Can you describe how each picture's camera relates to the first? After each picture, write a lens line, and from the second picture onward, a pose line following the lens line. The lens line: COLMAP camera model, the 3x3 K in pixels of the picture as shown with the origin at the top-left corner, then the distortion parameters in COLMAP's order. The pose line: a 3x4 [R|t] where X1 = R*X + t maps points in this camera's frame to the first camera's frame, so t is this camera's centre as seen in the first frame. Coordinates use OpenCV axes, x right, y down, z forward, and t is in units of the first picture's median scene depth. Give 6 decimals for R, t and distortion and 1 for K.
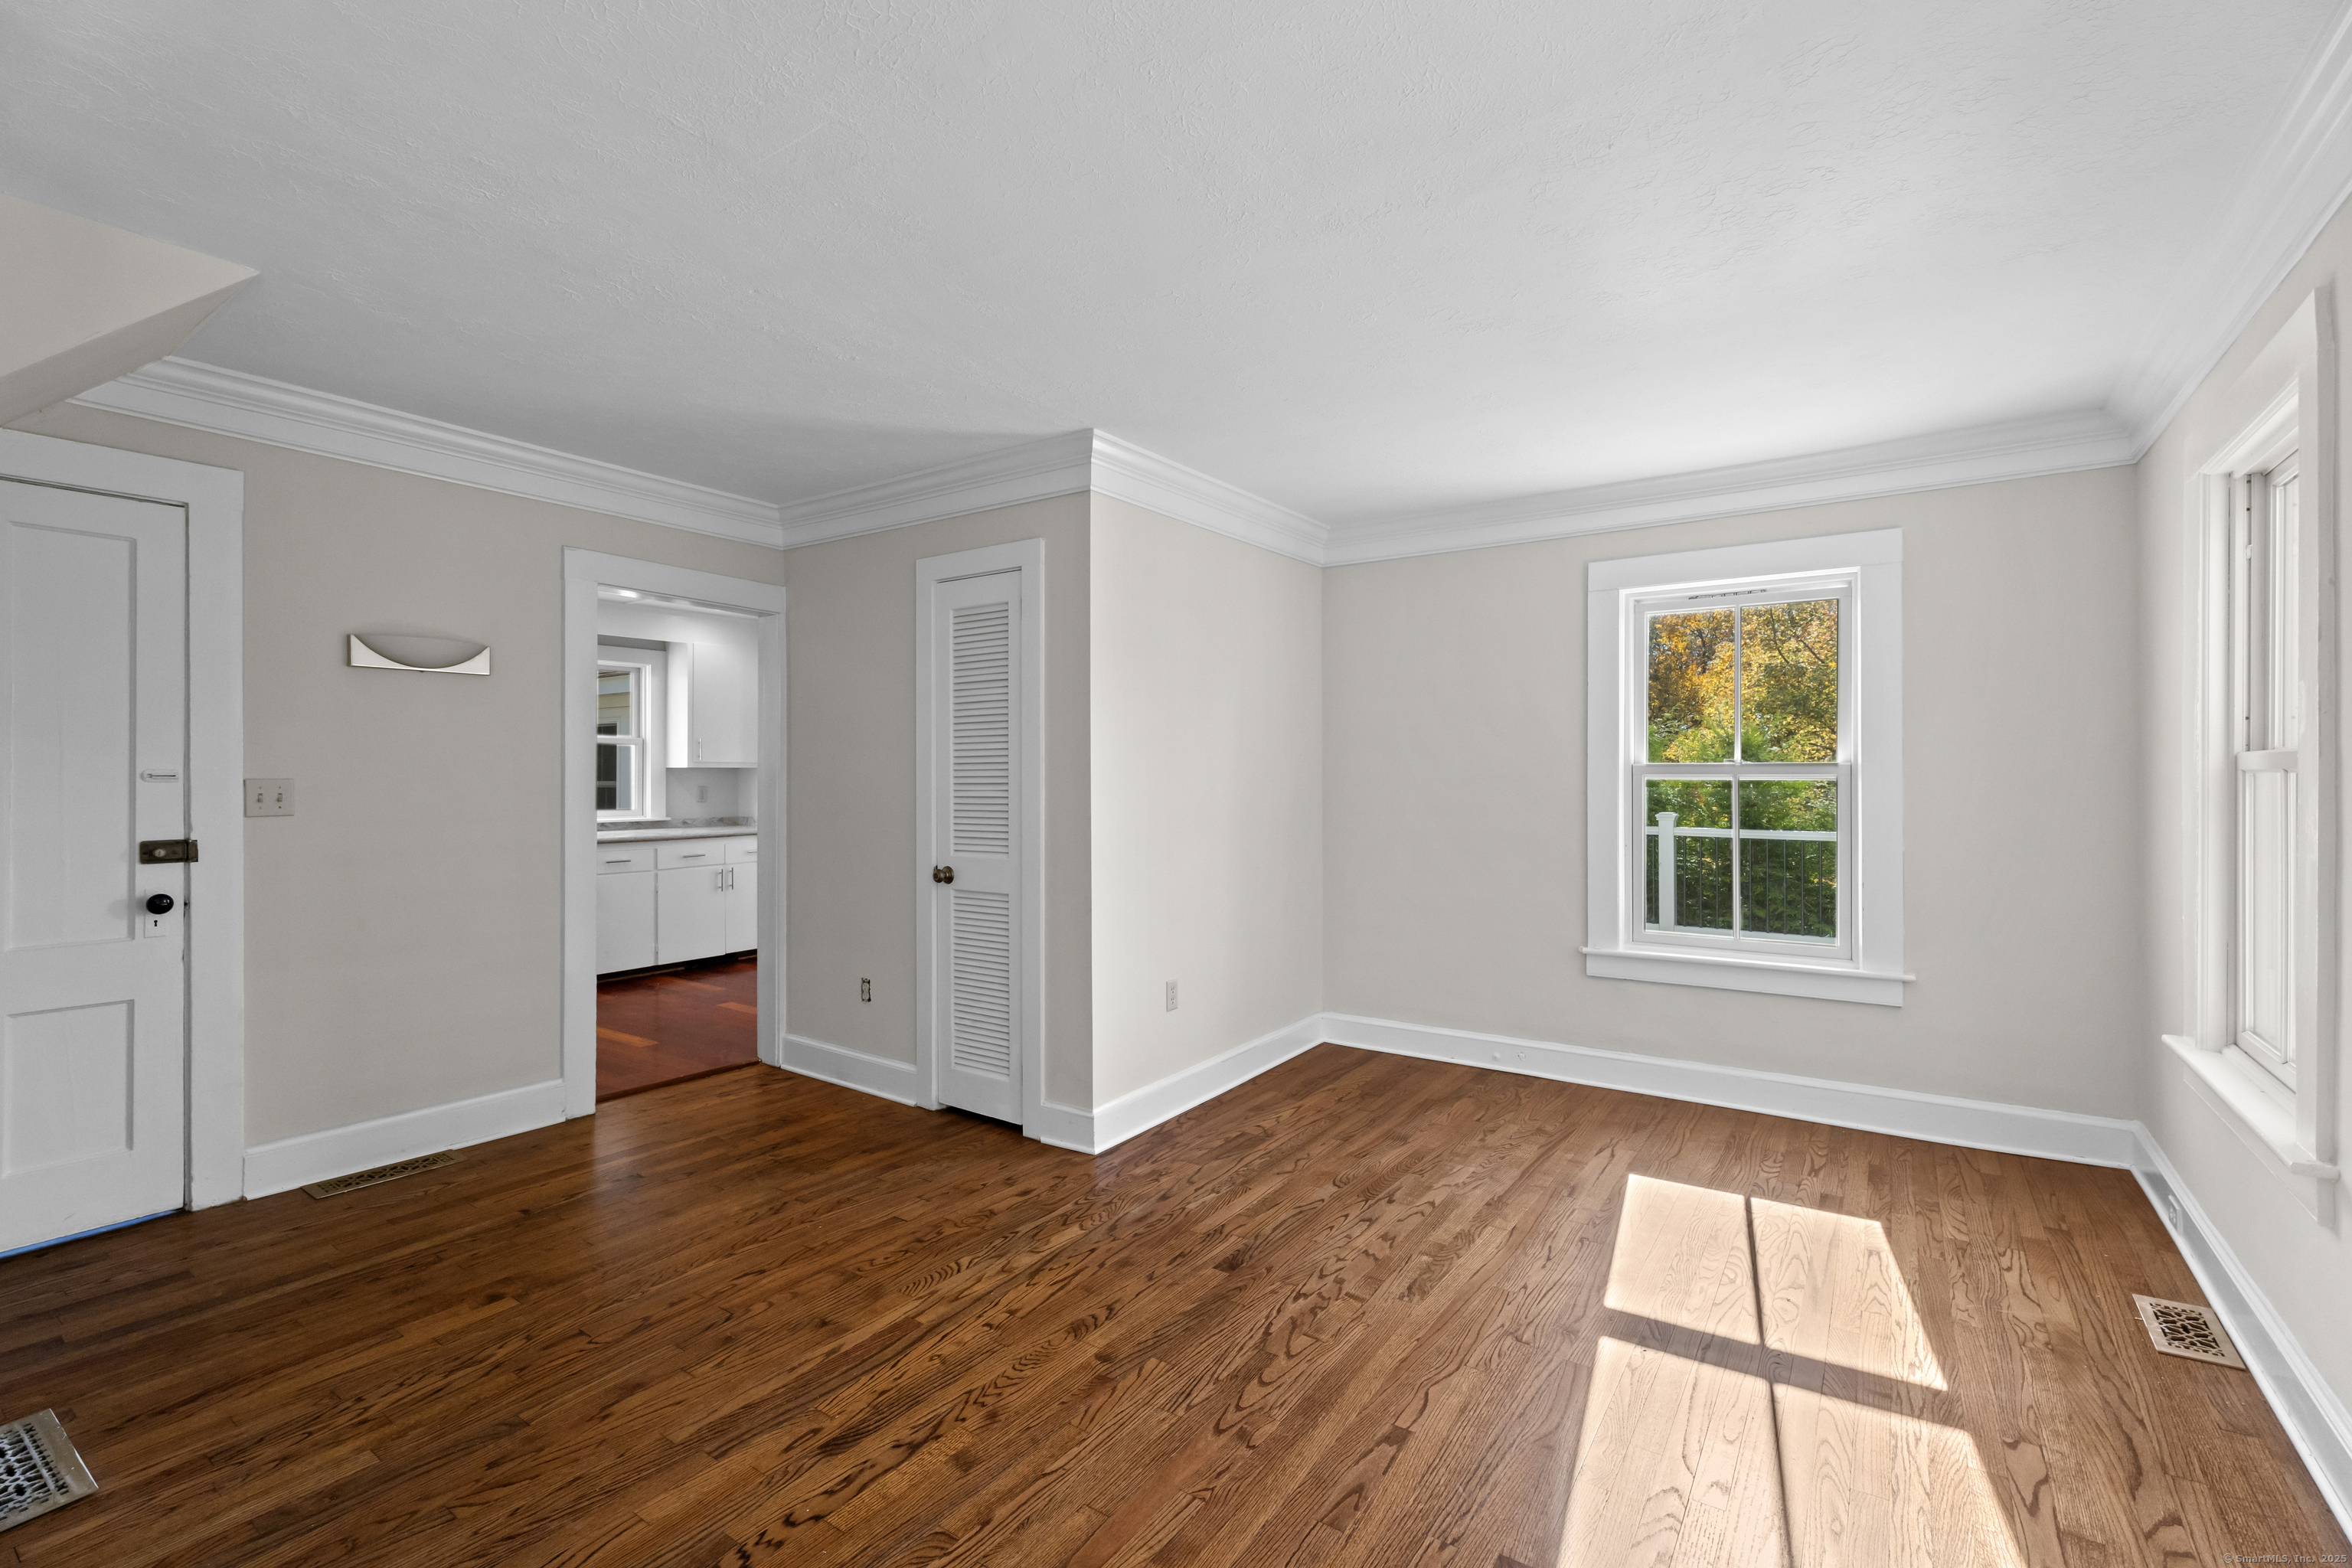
lens RADIAL K [[1043.4, 0, 1176.0], [0, 1043.4, 784.0], [0, 0, 1]] dist [-0.001021, 0.000688]
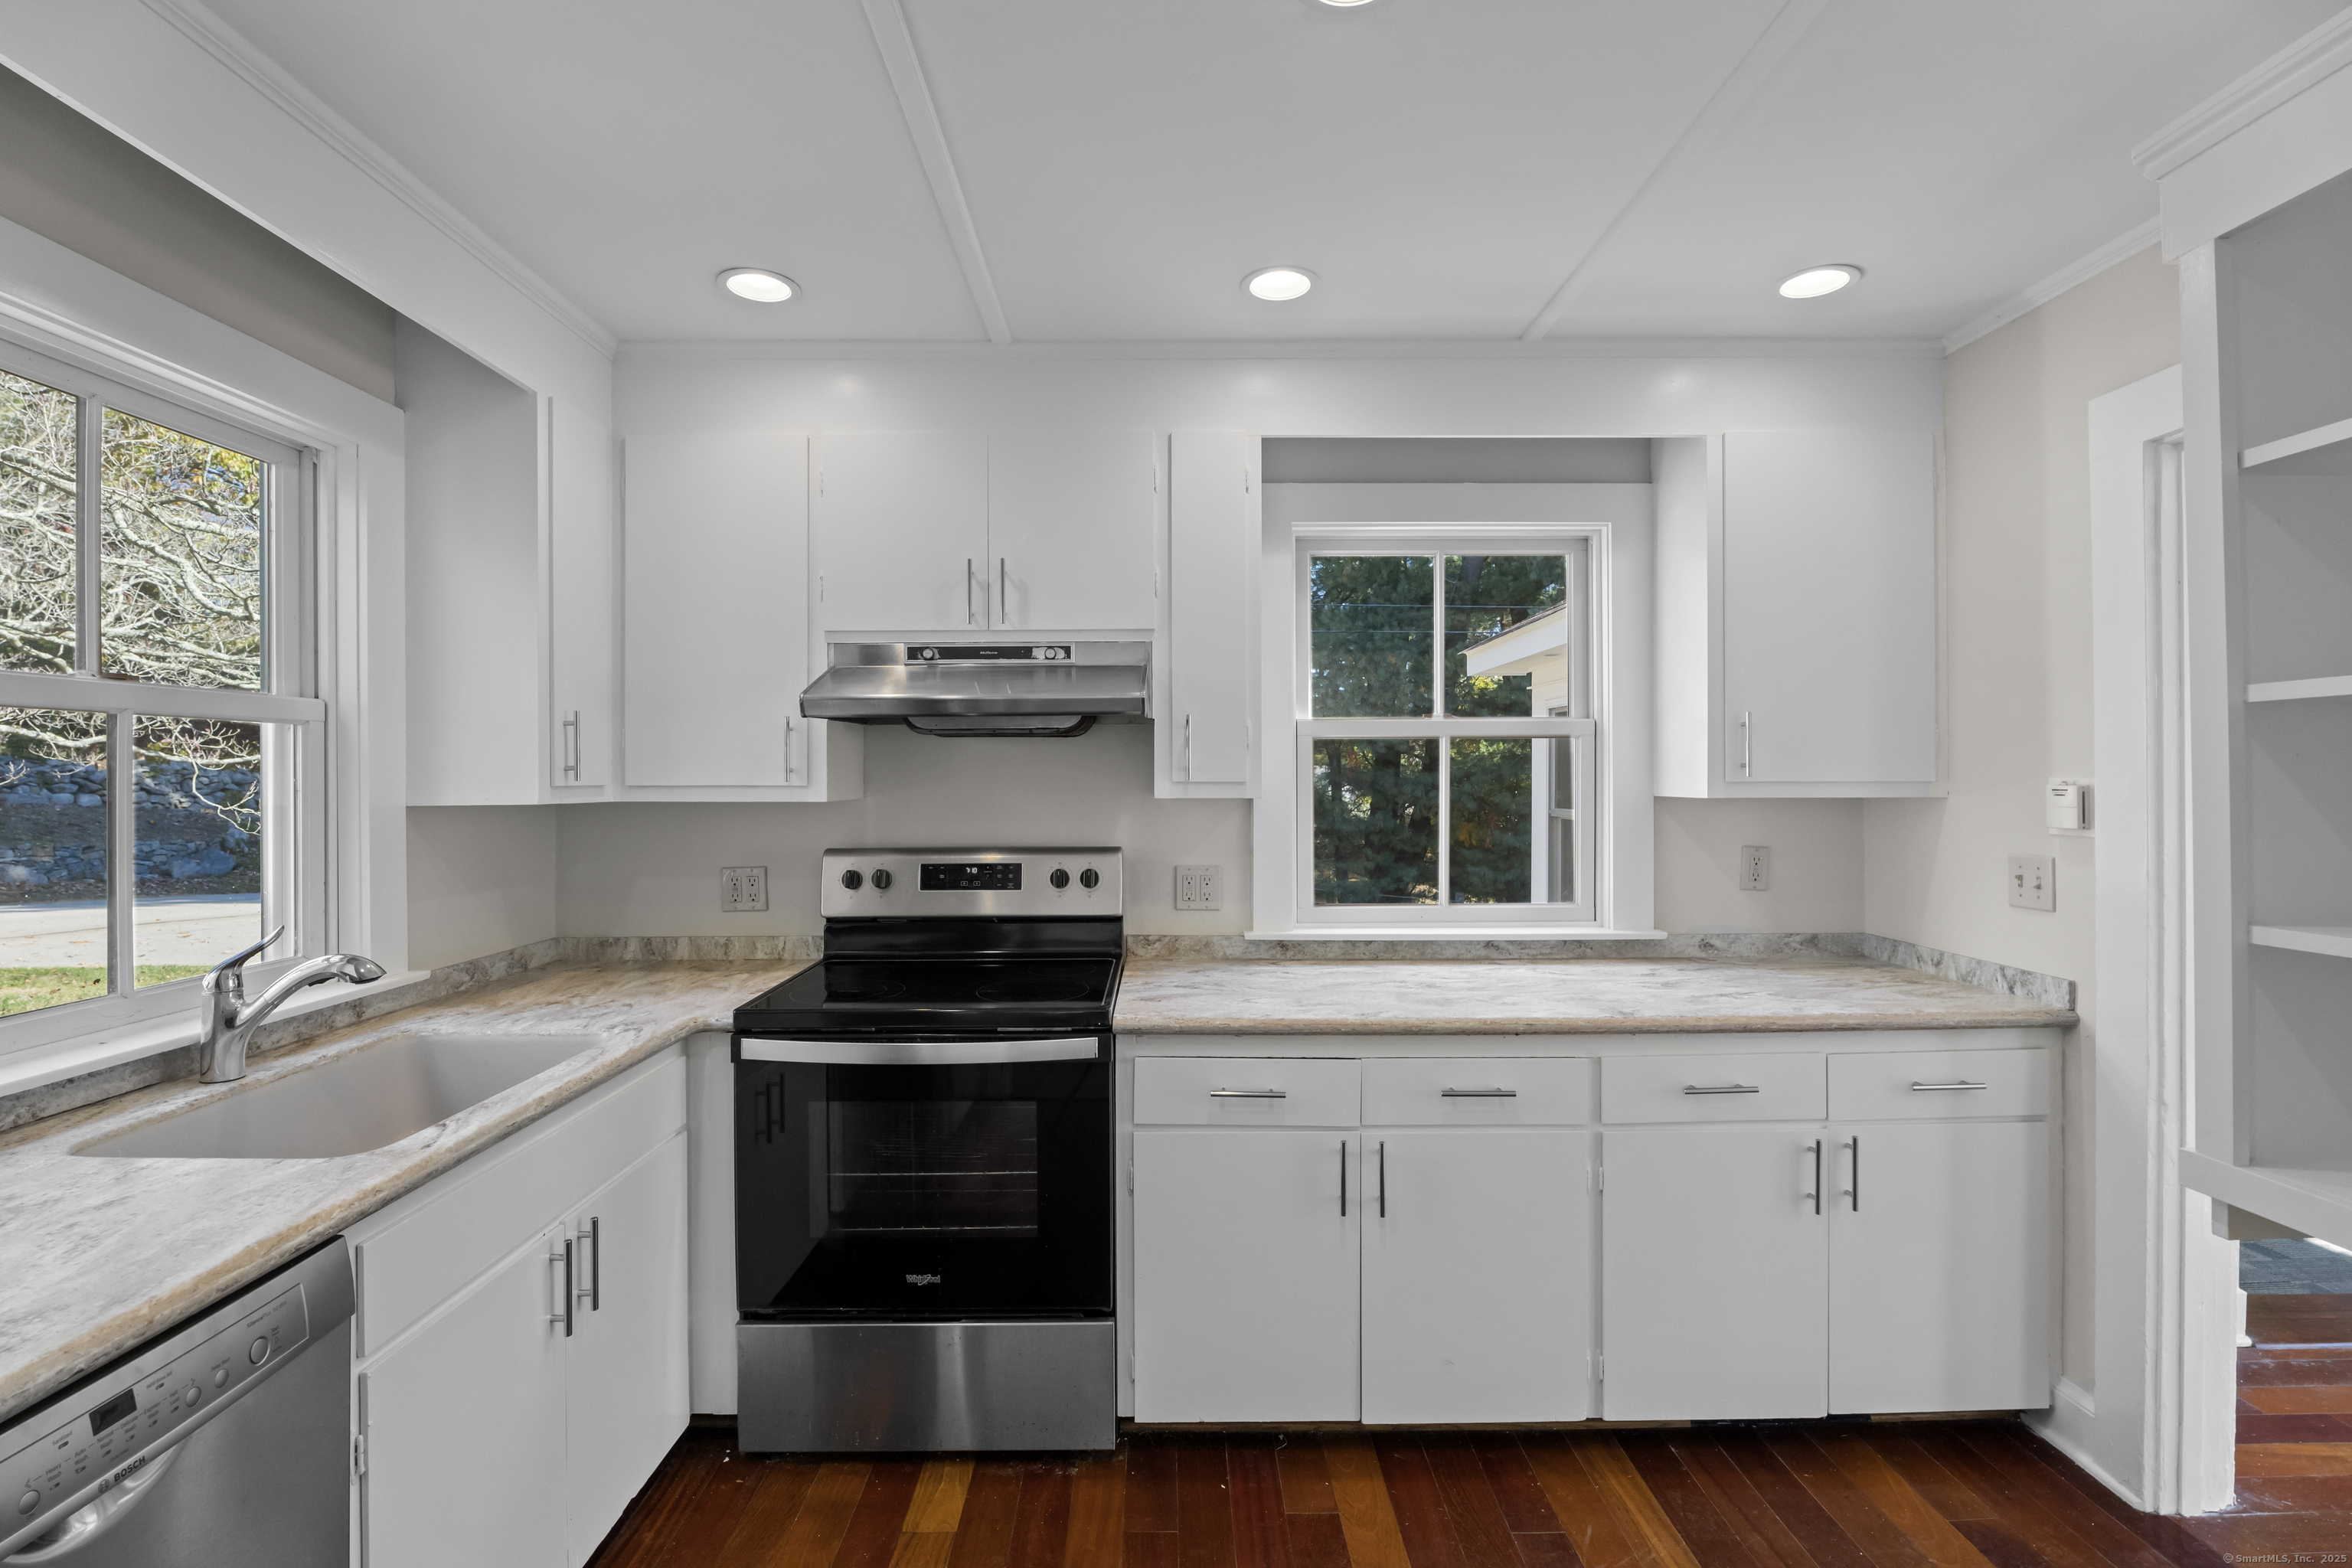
lens RADIAL K [[1058.9, 0, 1126.7], [0, 1058.9, 806.8], [0, 0, 1]] dist [-0.017172, -0.000338]
pose [[0.567743, 0.001121, -0.823205, -0.287341], [-0.006550, 0.999974, -0.003156, -0.009443], [0.823180, 0.007184, 0.567736, 0.634357]]
